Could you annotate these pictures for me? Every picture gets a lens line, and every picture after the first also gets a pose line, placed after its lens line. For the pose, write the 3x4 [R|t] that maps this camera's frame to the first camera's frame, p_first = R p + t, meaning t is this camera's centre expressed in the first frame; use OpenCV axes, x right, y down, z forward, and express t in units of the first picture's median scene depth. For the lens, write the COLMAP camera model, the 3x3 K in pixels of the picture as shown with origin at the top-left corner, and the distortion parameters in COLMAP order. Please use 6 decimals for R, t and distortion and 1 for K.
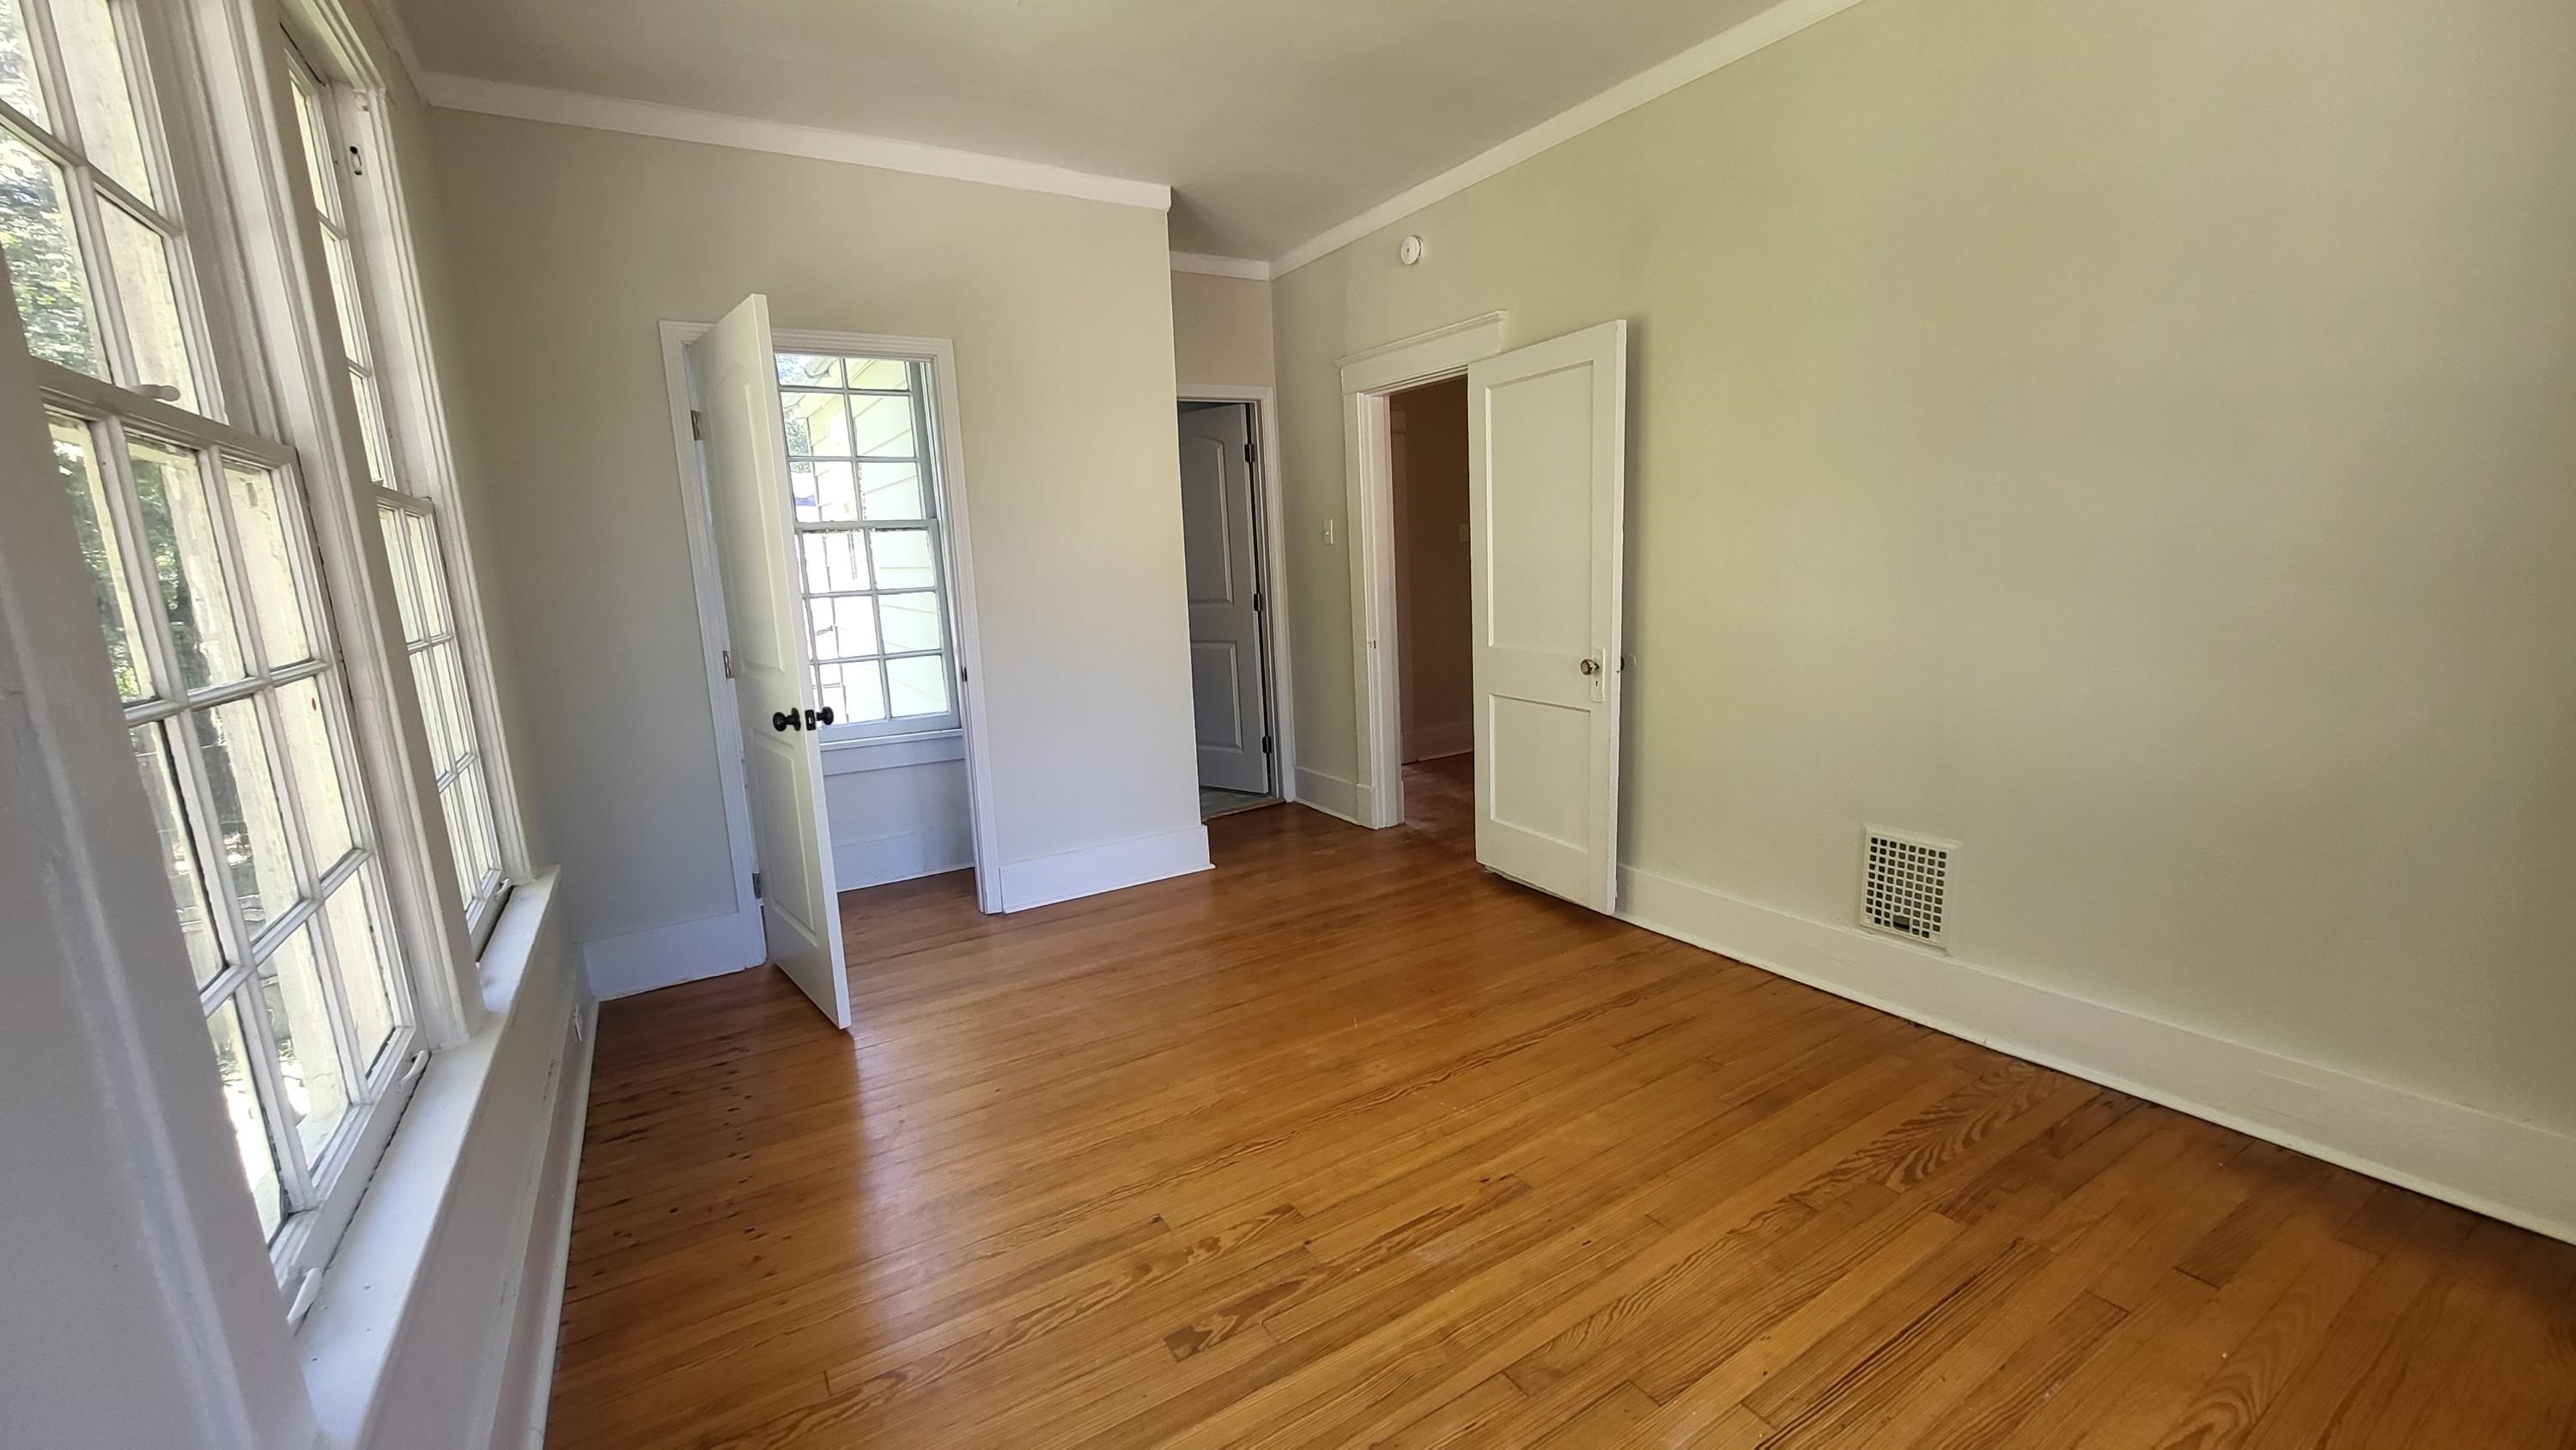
lens RADIAL K [[1011.4, 0, 1285.0], [0, 1011.4, 736.9], [0, 0, 1]] dist [0.002495, 0.000045]
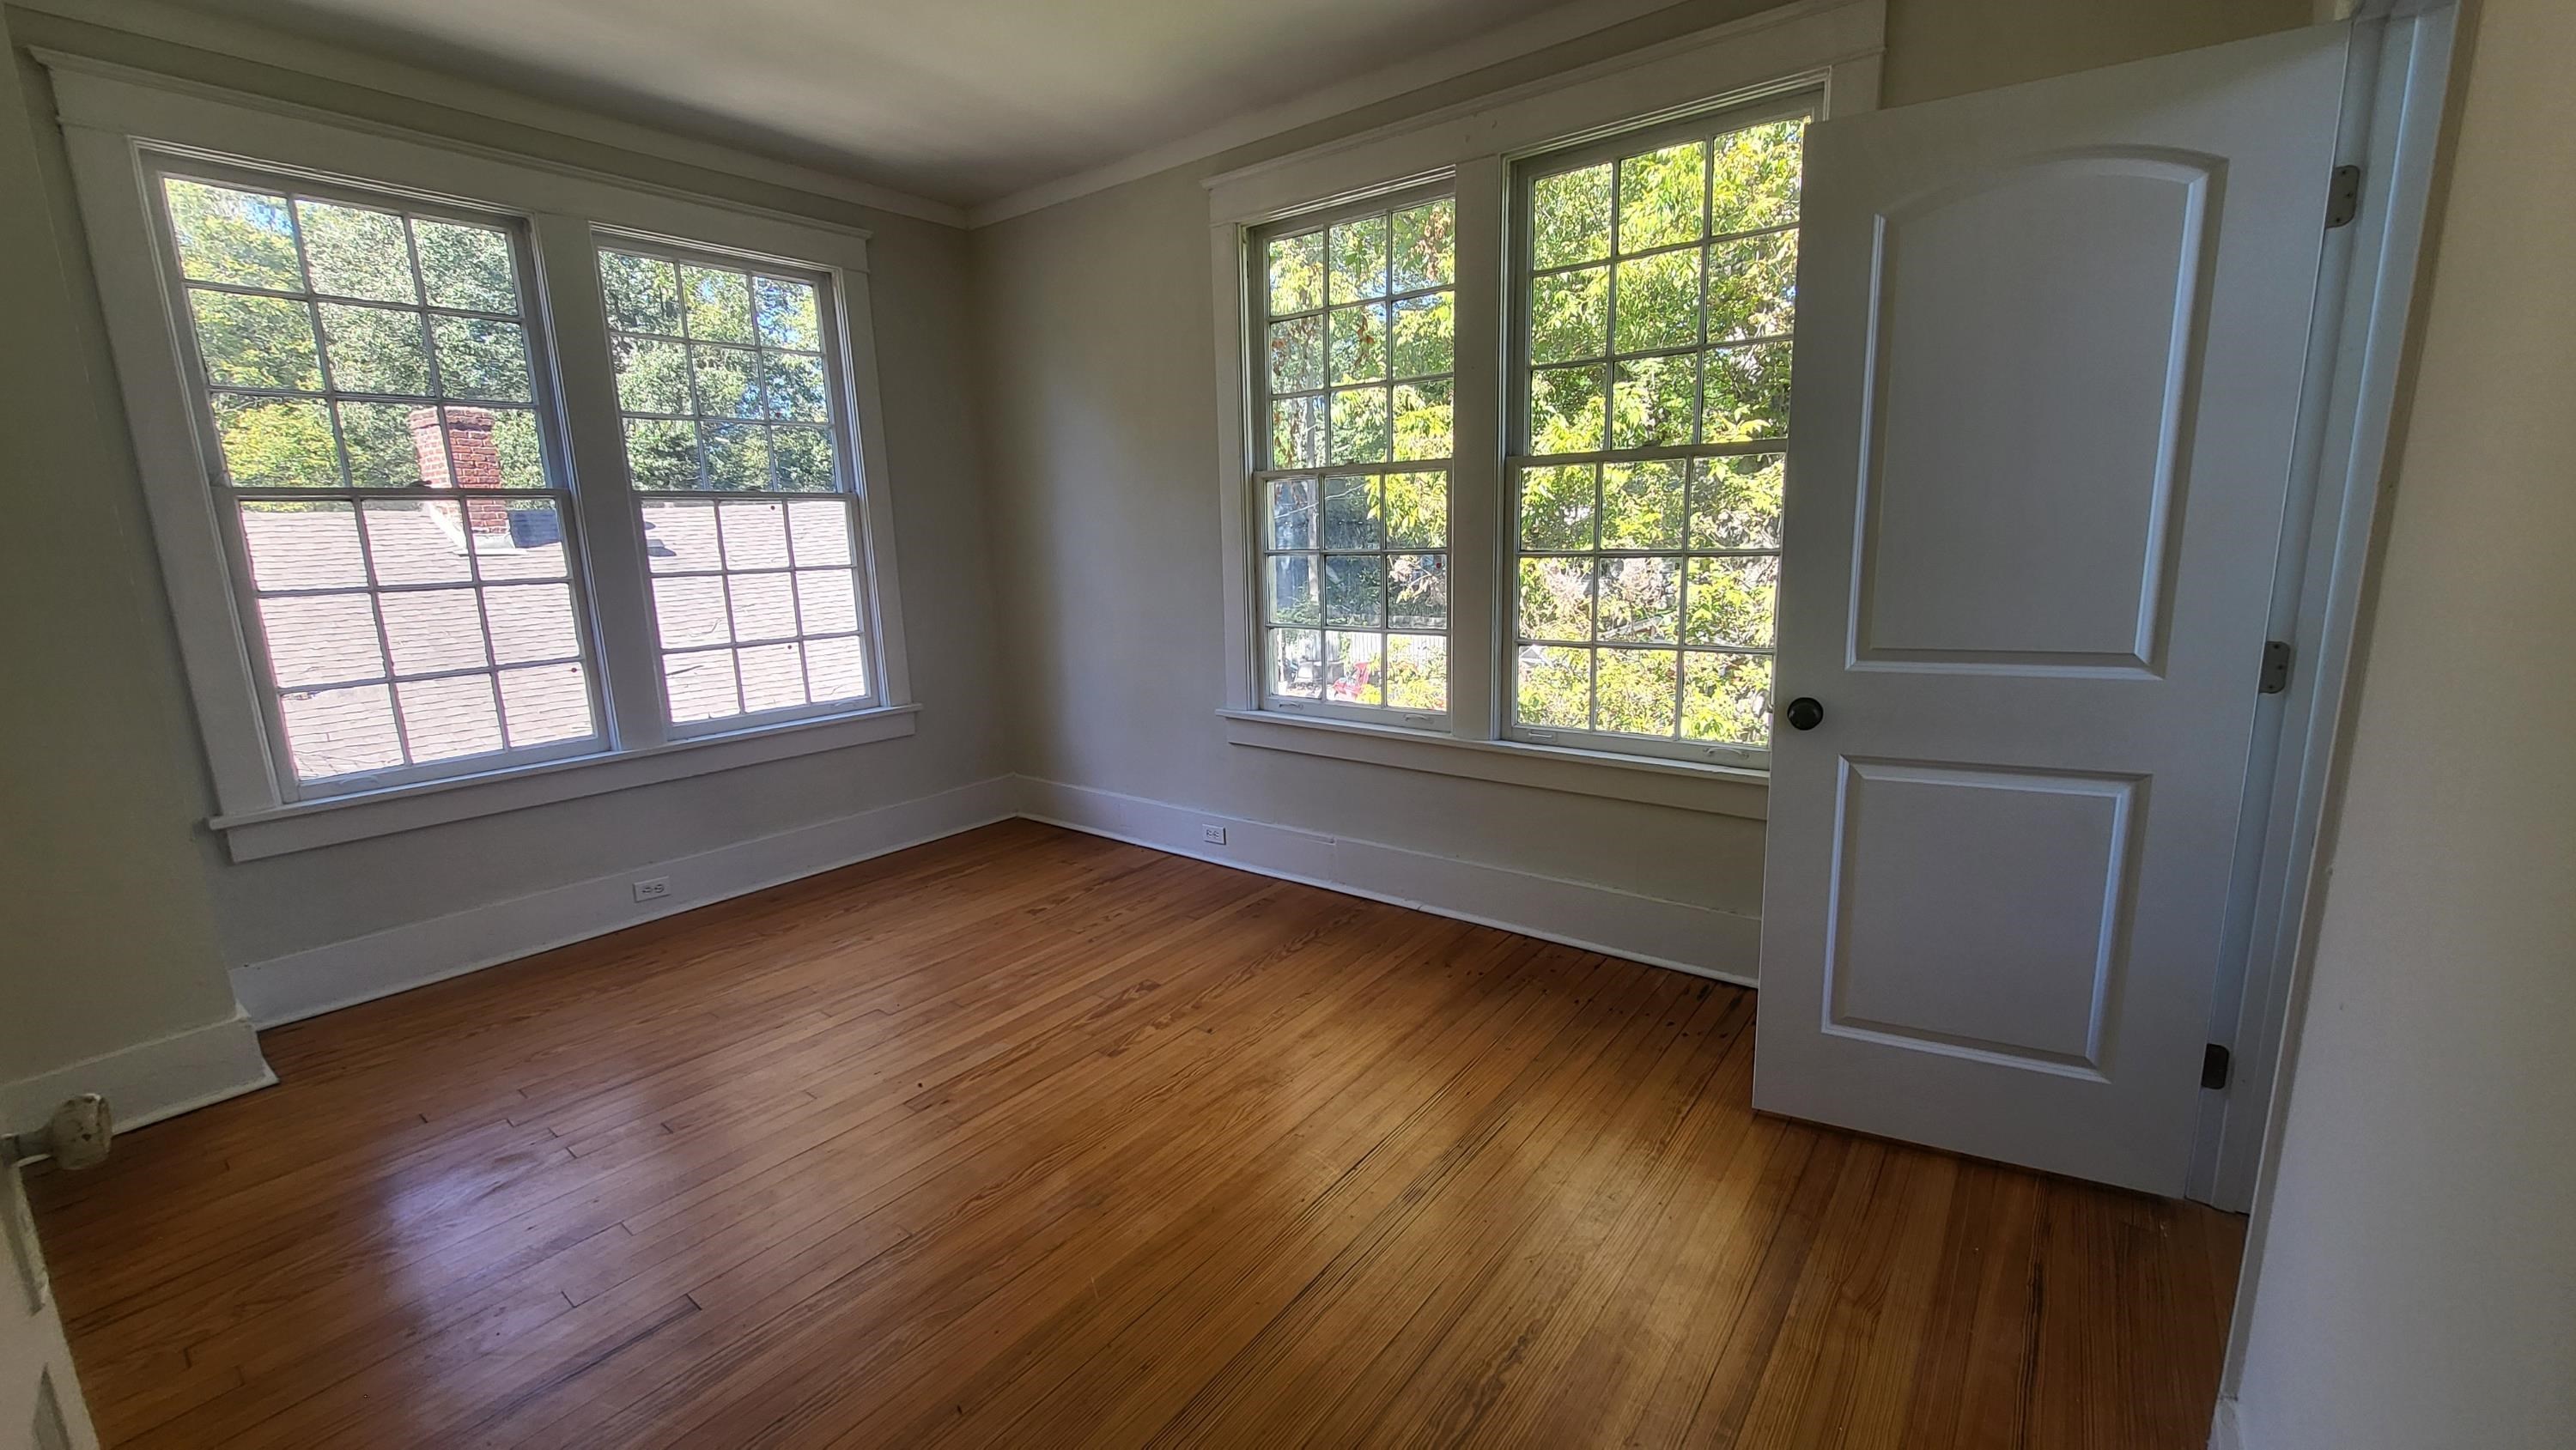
lens RADIAL K [[1011.4, 0, 1292.5], [0, 1011.4, 727.9], [0, 0, 1]] dist [0.002495, 0.000045]
pose [[-0.933520, 0.142983, -0.328781, 0.159487], [0.015242, 0.932033, 0.362053, -0.396478], [0.358202, 0.332972, -0.872251, 2.174311]]
